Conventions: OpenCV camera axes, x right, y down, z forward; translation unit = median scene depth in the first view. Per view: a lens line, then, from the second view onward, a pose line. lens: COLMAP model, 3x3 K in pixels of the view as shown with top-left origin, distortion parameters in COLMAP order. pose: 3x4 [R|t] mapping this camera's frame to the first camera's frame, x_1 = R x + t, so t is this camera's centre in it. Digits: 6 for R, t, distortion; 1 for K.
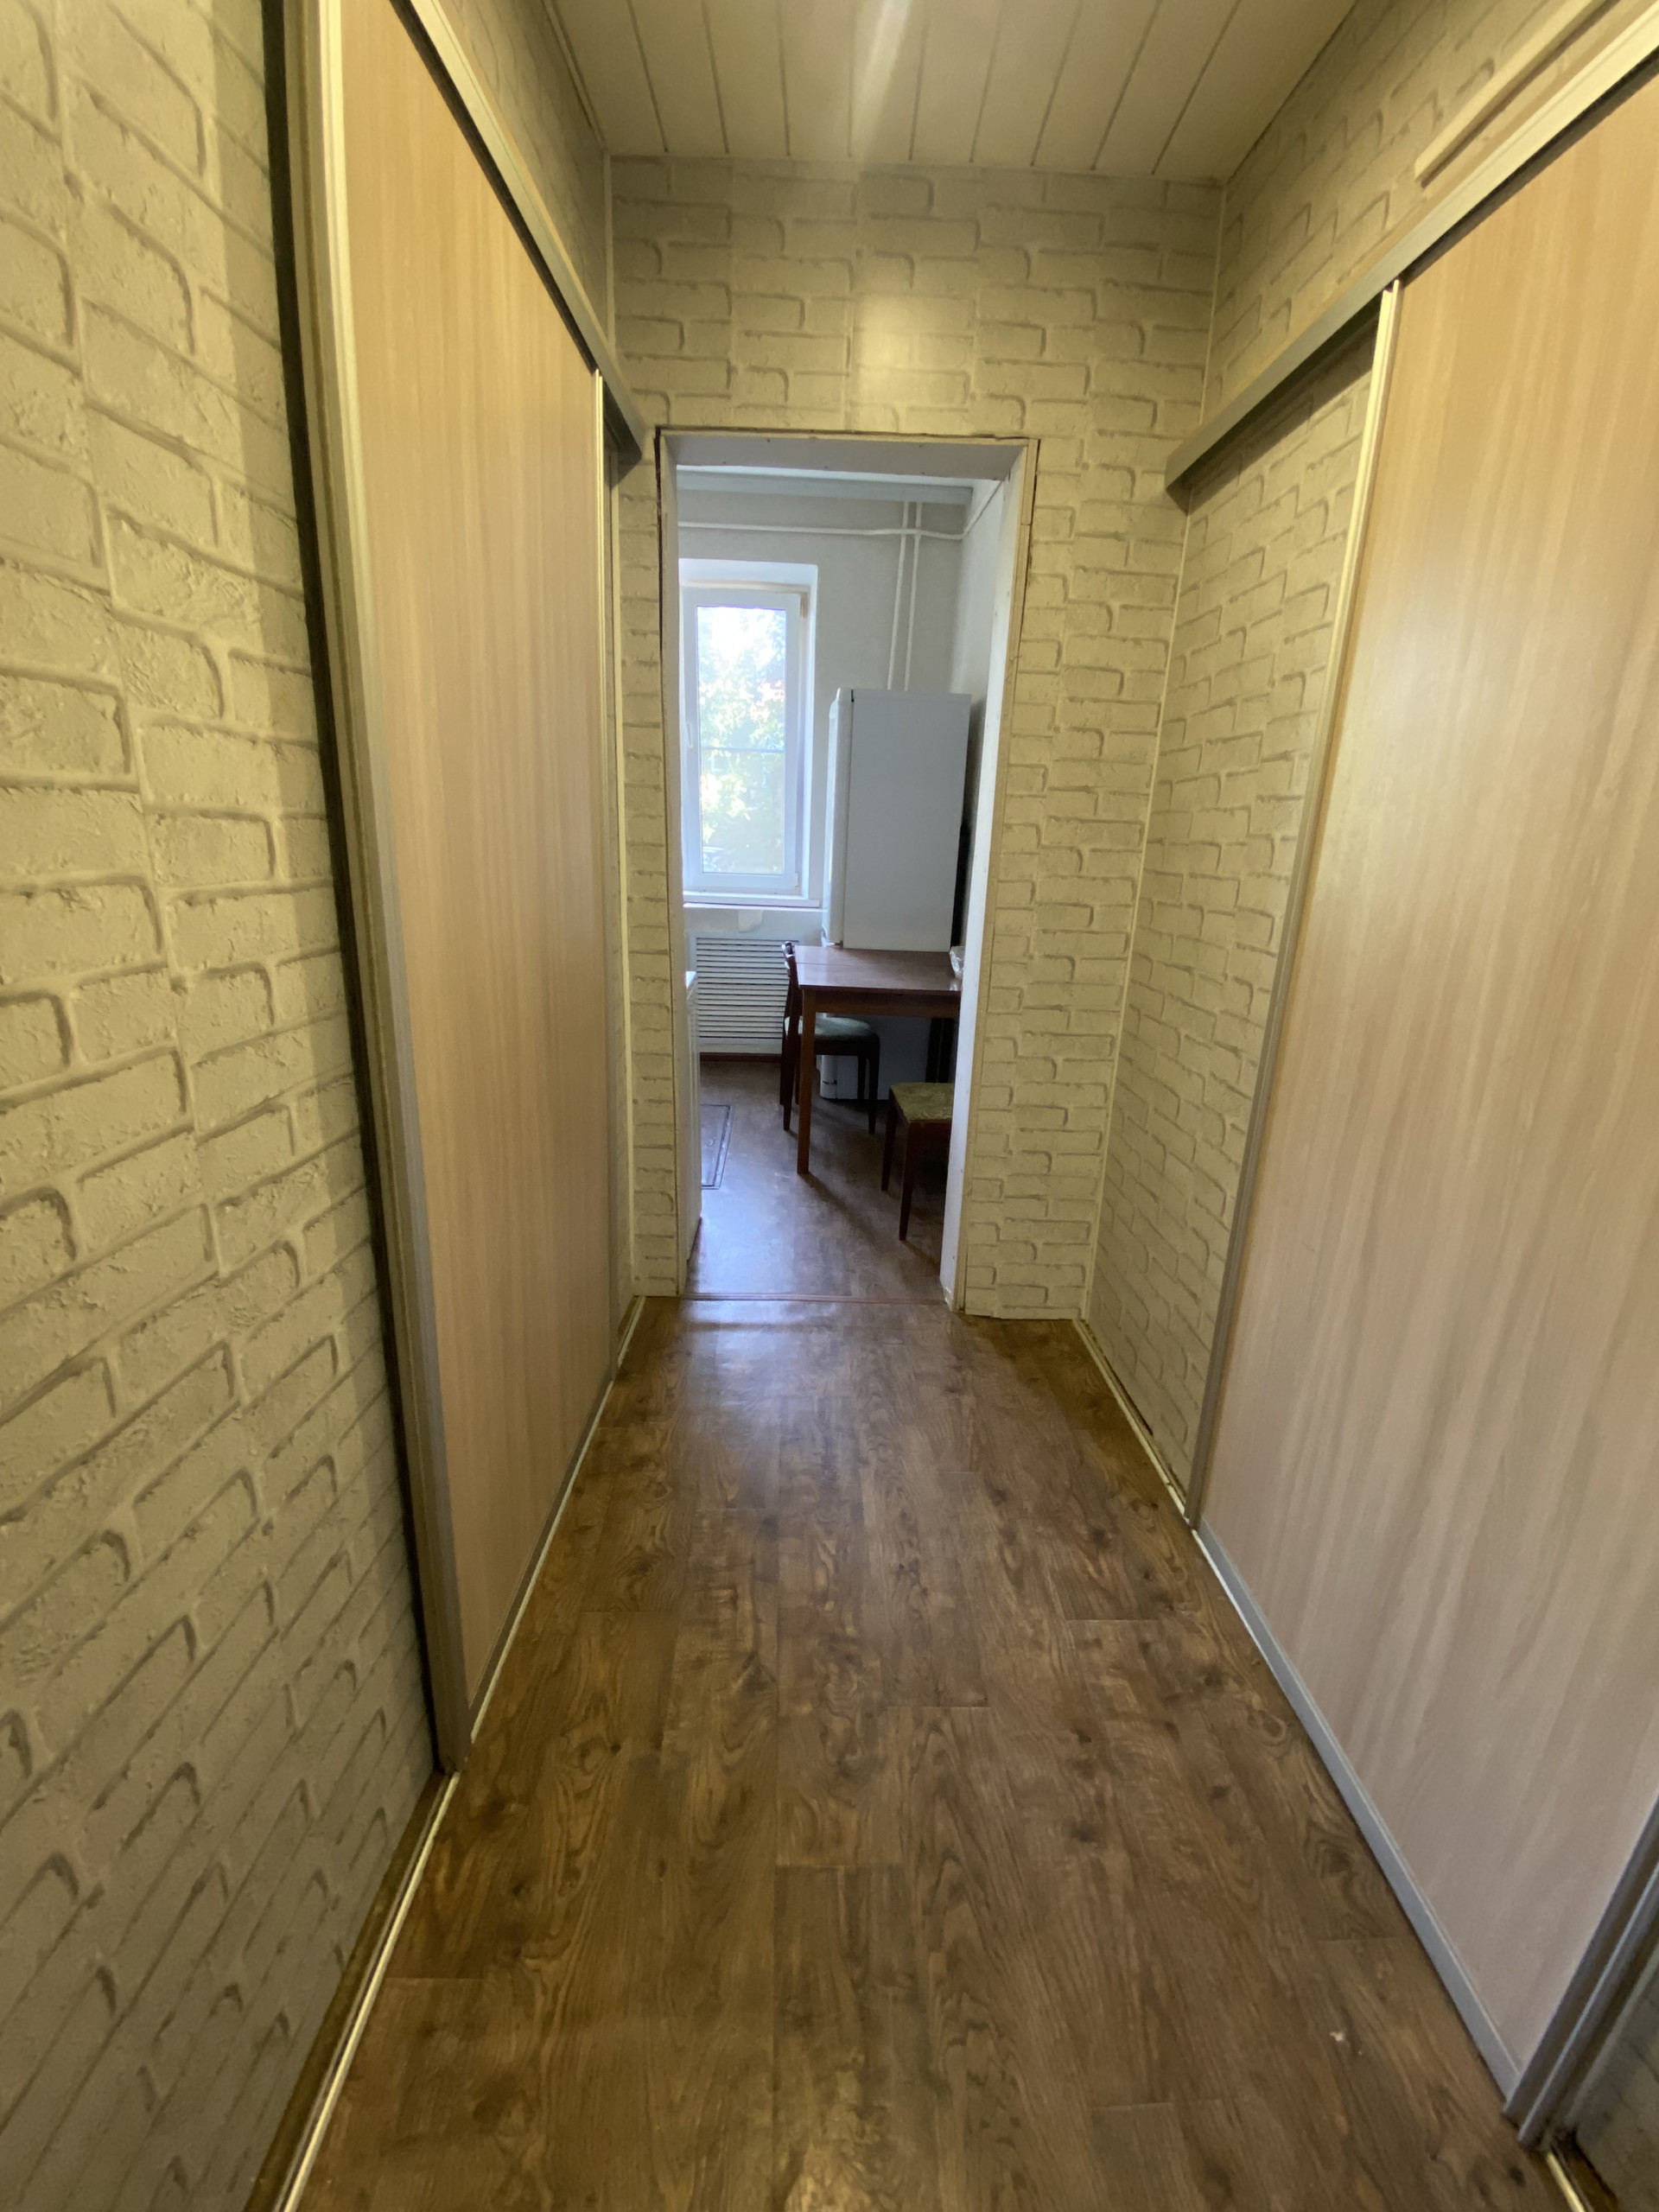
lens RADIAL K [[869.5, 0, 824.1], [0, 869.5, 1097.1], [0, 0, 1]] dist [-0.030157, -0.001767]
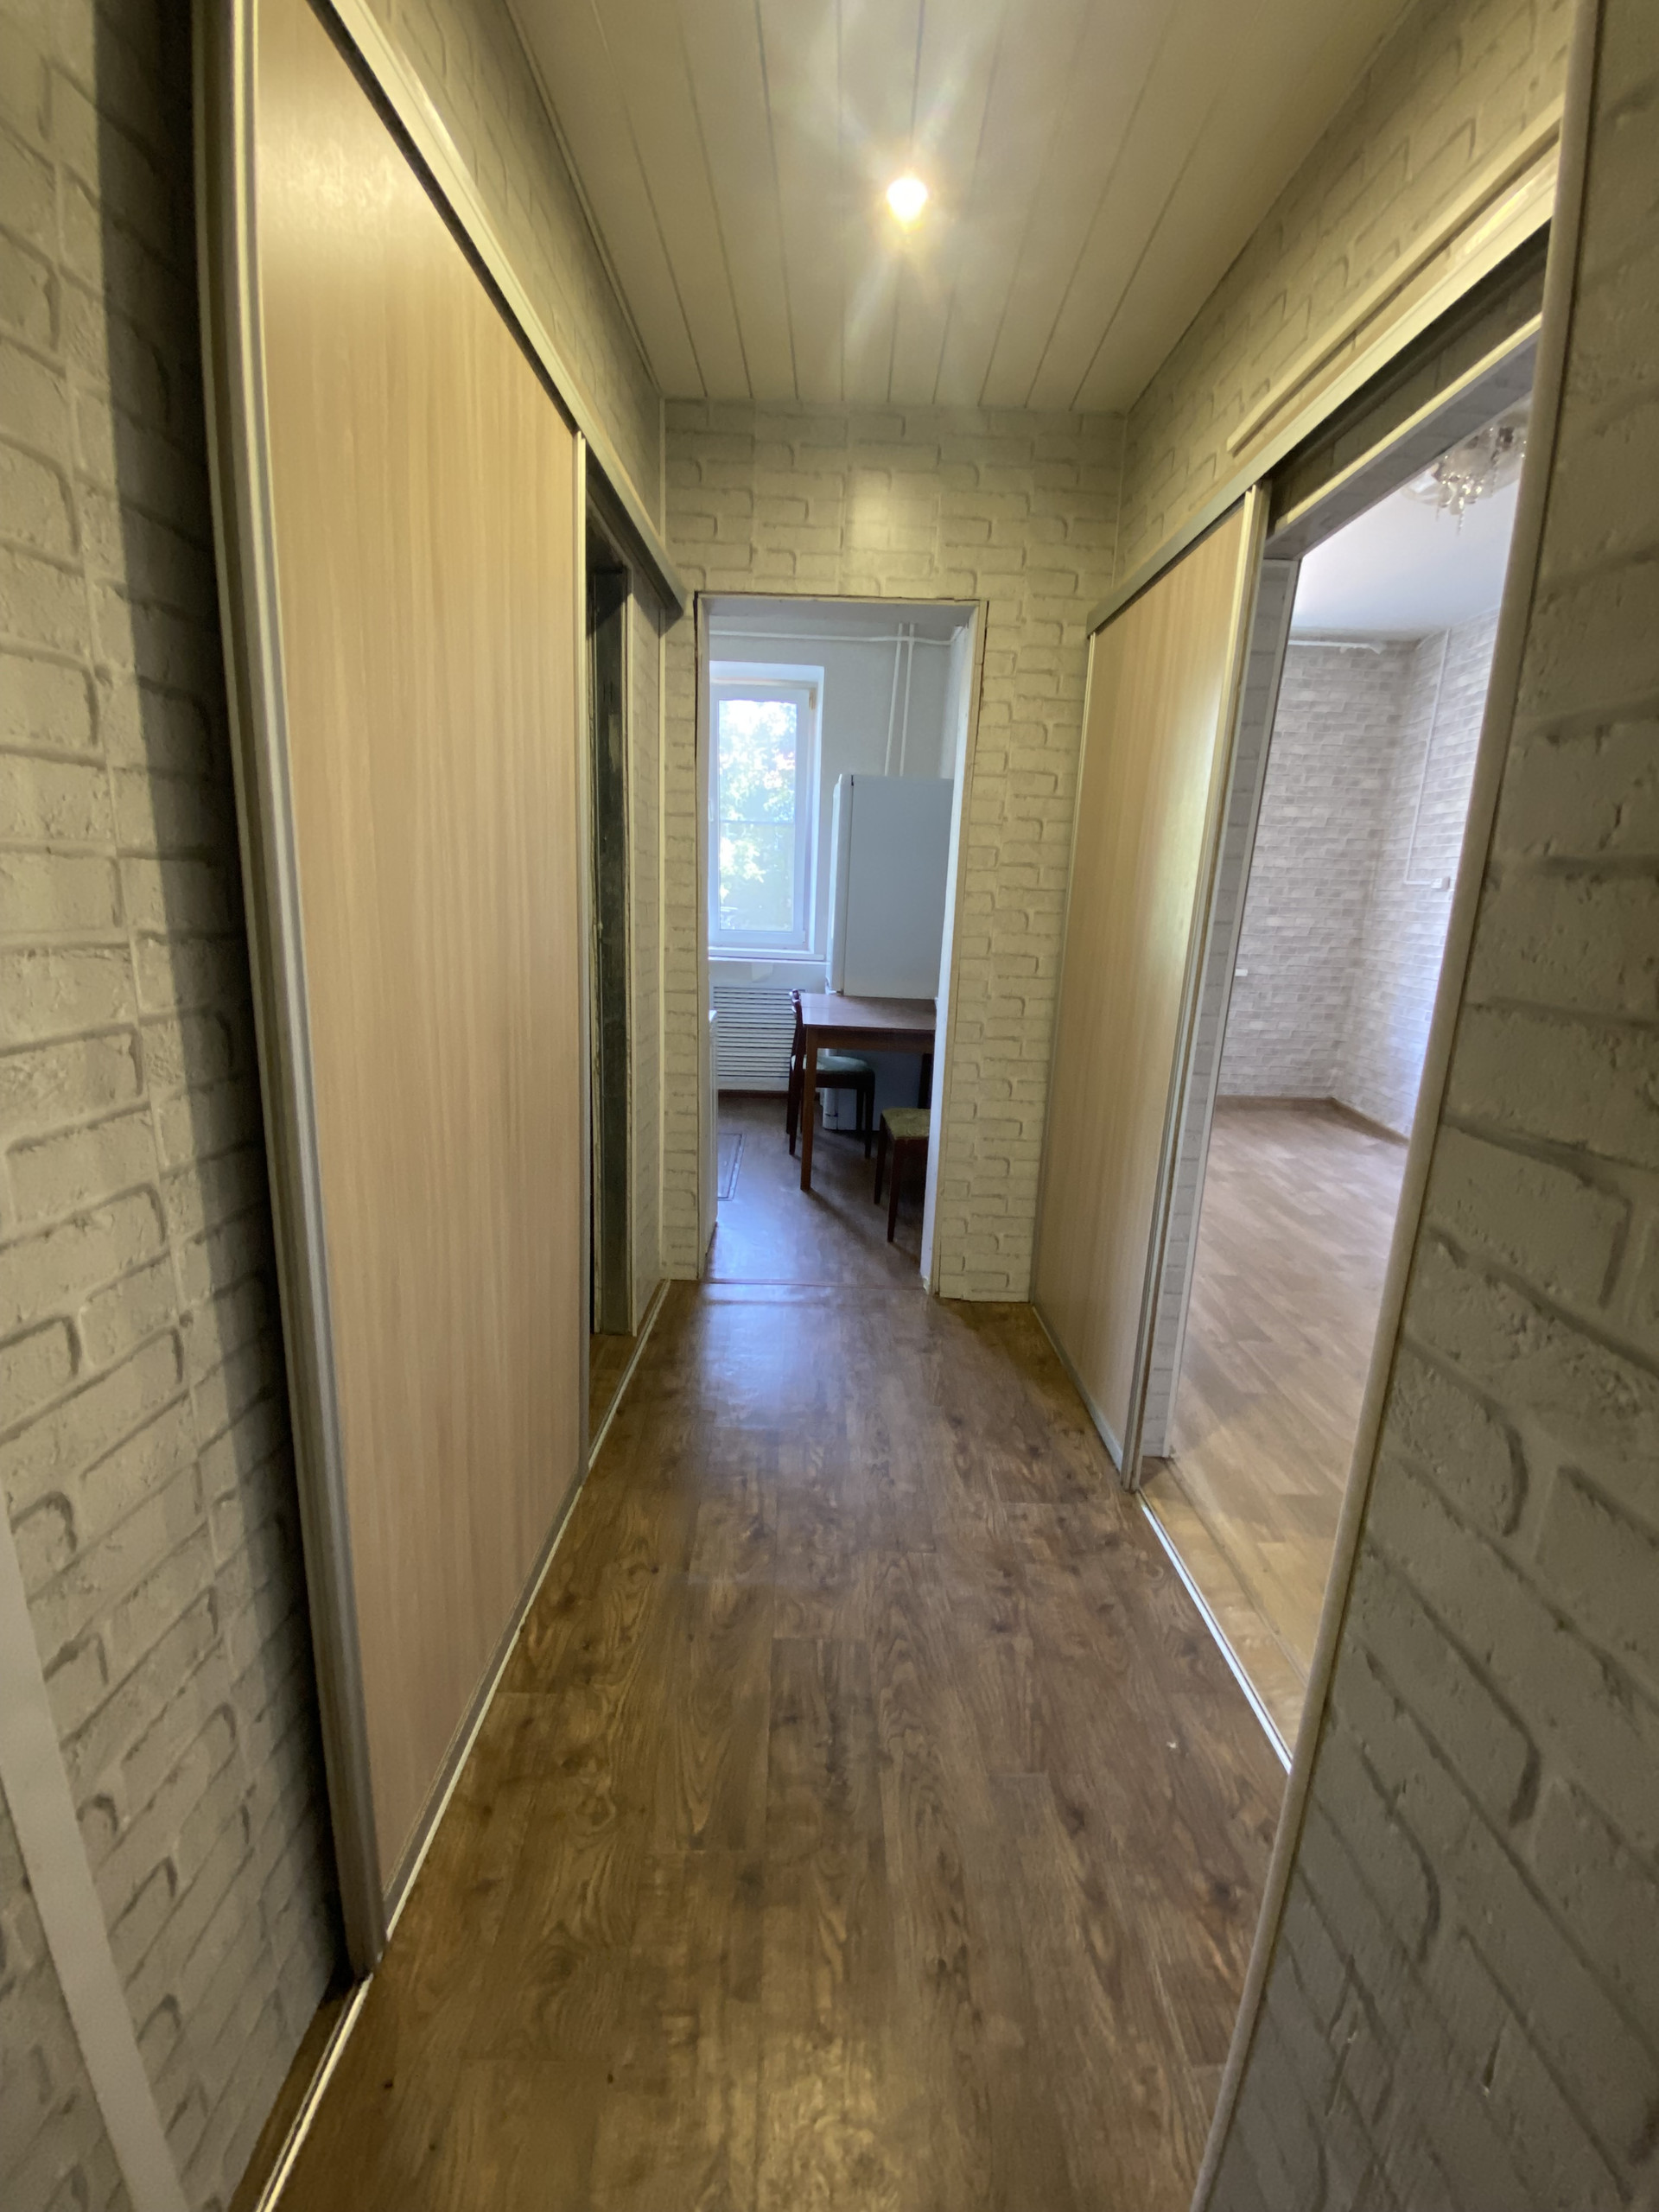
lens RADIAL K [[869.5, 0, 819.4], [0, 869.5, 1097.8], [0, 0, 1]] dist [-0.030157, -0.001767]
pose [[0.999834, 0.006585, -0.017000, 0.023935], [-0.007649, 0.997964, -0.063321, 0.078423], [0.016548, 0.063440, 0.997848, -0.294140]]
